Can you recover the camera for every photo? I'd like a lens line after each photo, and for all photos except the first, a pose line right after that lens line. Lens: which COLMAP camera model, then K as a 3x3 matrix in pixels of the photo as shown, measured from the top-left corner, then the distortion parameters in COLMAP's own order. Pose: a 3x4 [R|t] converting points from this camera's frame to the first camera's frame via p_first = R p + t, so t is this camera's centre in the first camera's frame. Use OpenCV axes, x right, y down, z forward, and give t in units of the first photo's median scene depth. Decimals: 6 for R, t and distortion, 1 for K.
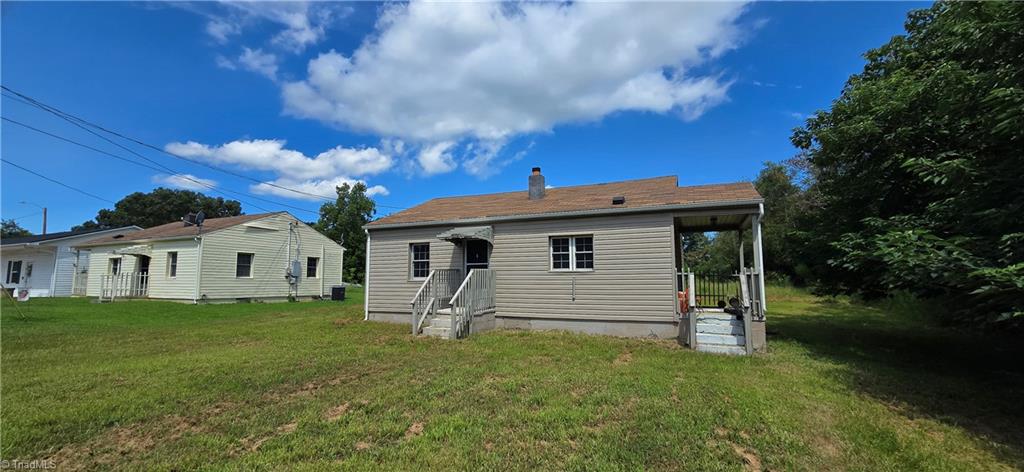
lens RADIAL K [[417.8, 0, 506.6], [0, 417.8, 228.0], [0, 0, 1]] dist [0.001532, 0.000401]
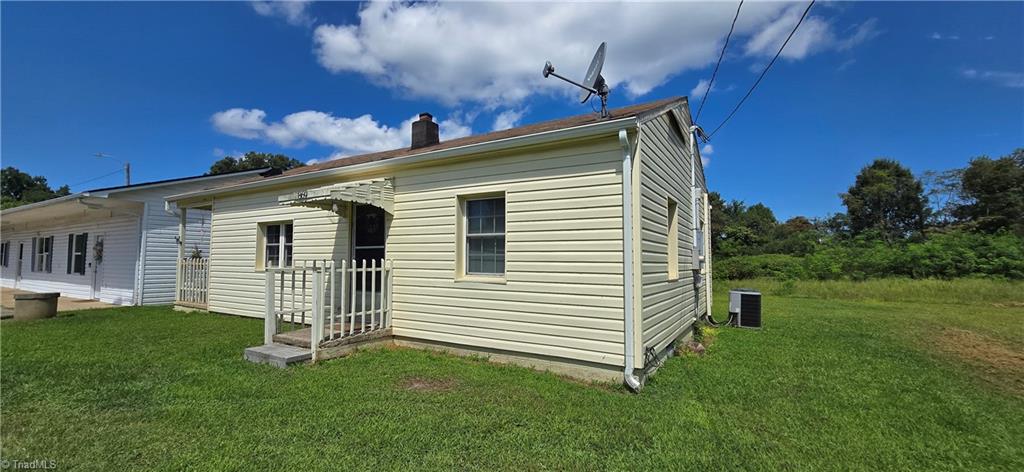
lens RADIAL K [[417.8, 0, 521.4], [0, 417.8, 239.3], [0, 0, 1]] dist [0.001532, 0.000401]
pose [[0.995064, 0.007769, -0.098935, -0.612149], [-0.001923, 0.998253, 0.059051, 0.059599], [0.099221, -0.058569, 0.993340, 0.581569]]
